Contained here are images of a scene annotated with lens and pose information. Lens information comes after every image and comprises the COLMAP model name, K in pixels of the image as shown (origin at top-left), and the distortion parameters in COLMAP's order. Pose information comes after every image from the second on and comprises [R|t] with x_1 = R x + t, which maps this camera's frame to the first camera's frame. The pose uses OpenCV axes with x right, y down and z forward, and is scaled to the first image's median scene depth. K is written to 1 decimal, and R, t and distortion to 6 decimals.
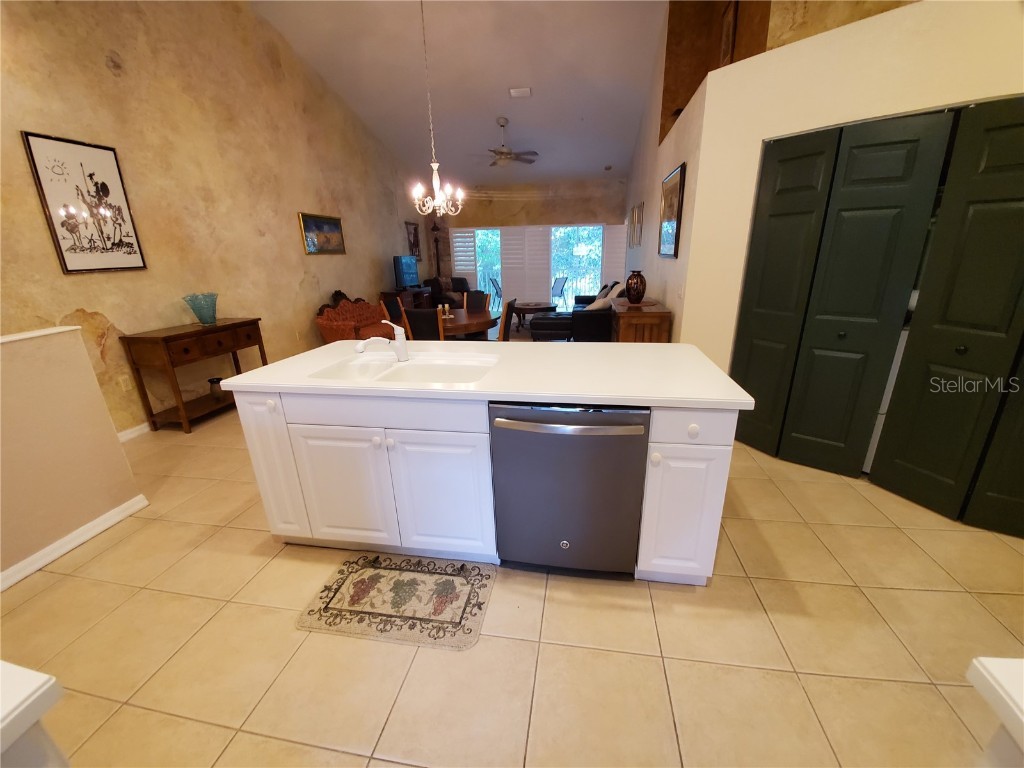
lens RADIAL K [[405.6, 0, 521.1], [0, 405.6, 395.5], [0, 0, 1]] dist [0.011750, -0.015991]
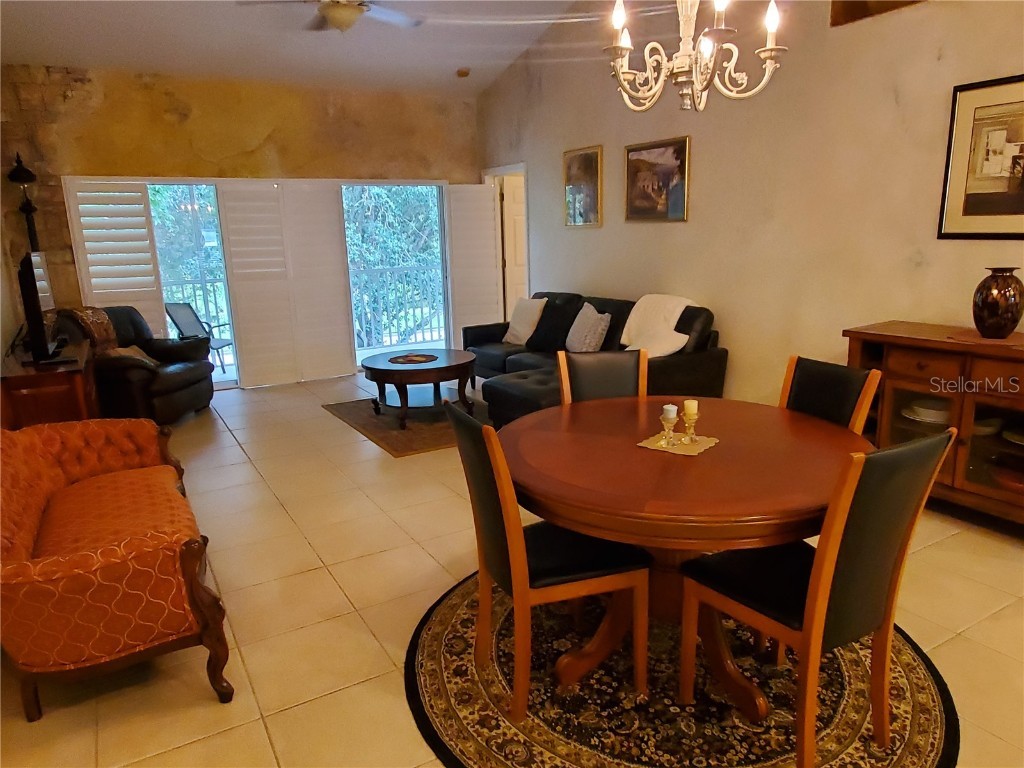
lens RADIAL K [[688.2, 0, 506.8], [0, 688.2, 399.4], [0, 0, 1]] dist [-0.003824, 0.003519]
pose [[0.774885, -0.151567, 0.613662, -0.292734], [0.219660, 0.974890, -0.036583, -0.116714], [-0.592708, 0.163145, 0.788721, 0.338245]]
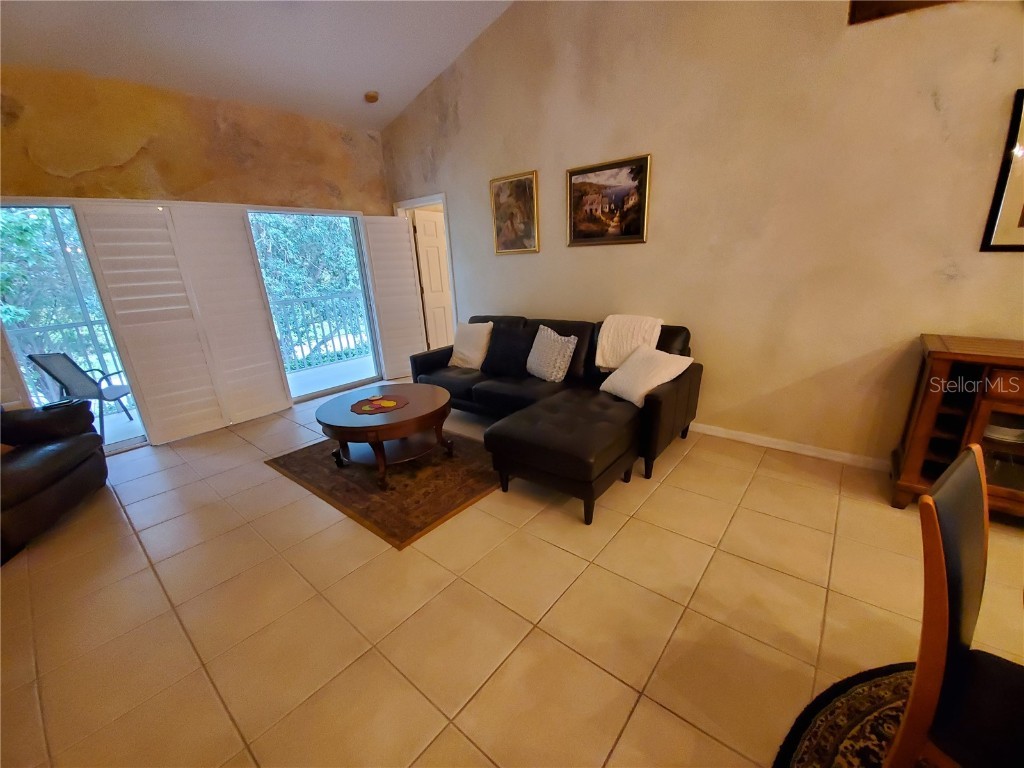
lens RADIAL K [[405.6, 0, 521.1], [0, 405.6, 395.5], [0, 0, 1]] dist [0.011750, -0.015991]
pose [[0.501470, -0.272898, 0.821008, -0.181459], [0.316257, 0.941098, 0.119646, -0.200623], [-0.805301, 0.199650, 0.558239, 0.593016]]
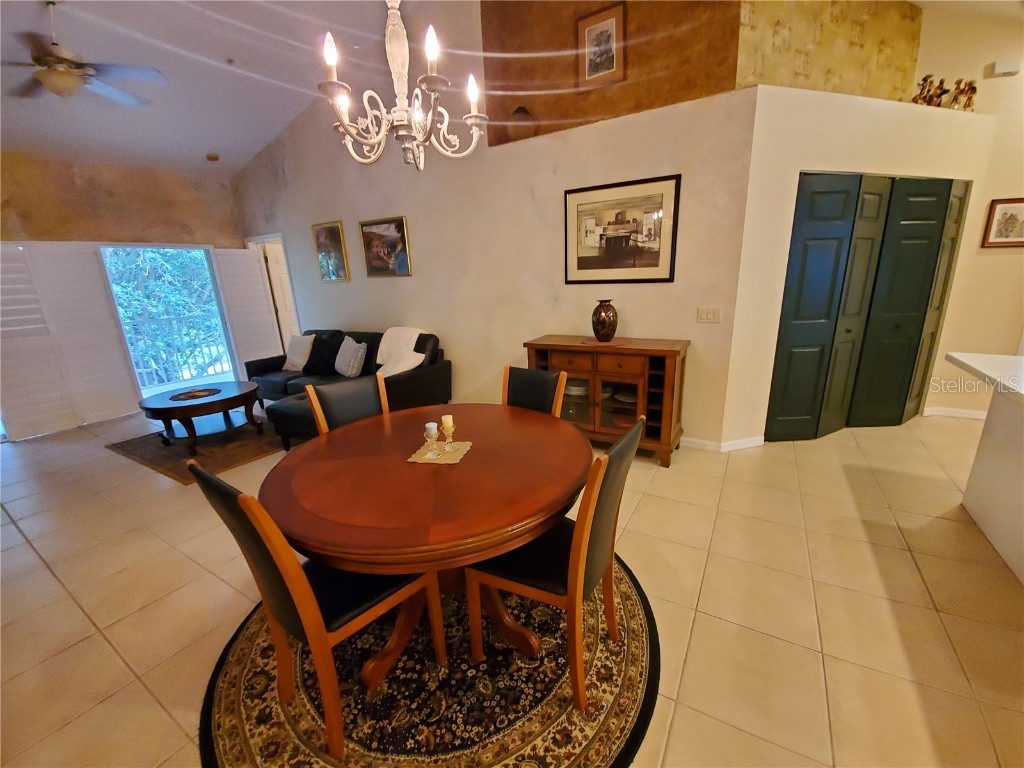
lens RADIAL K [[405.6, 0, 521.1], [0, 405.6, 395.5], [0, 0, 1]] dist [0.011750, -0.015991]
pose [[0.363121, -0.250106, 0.897547, -0.234433], [0.334983, 0.933933, 0.124721, -0.130246], [-0.869442, 0.255374, 0.422912, 0.389012]]
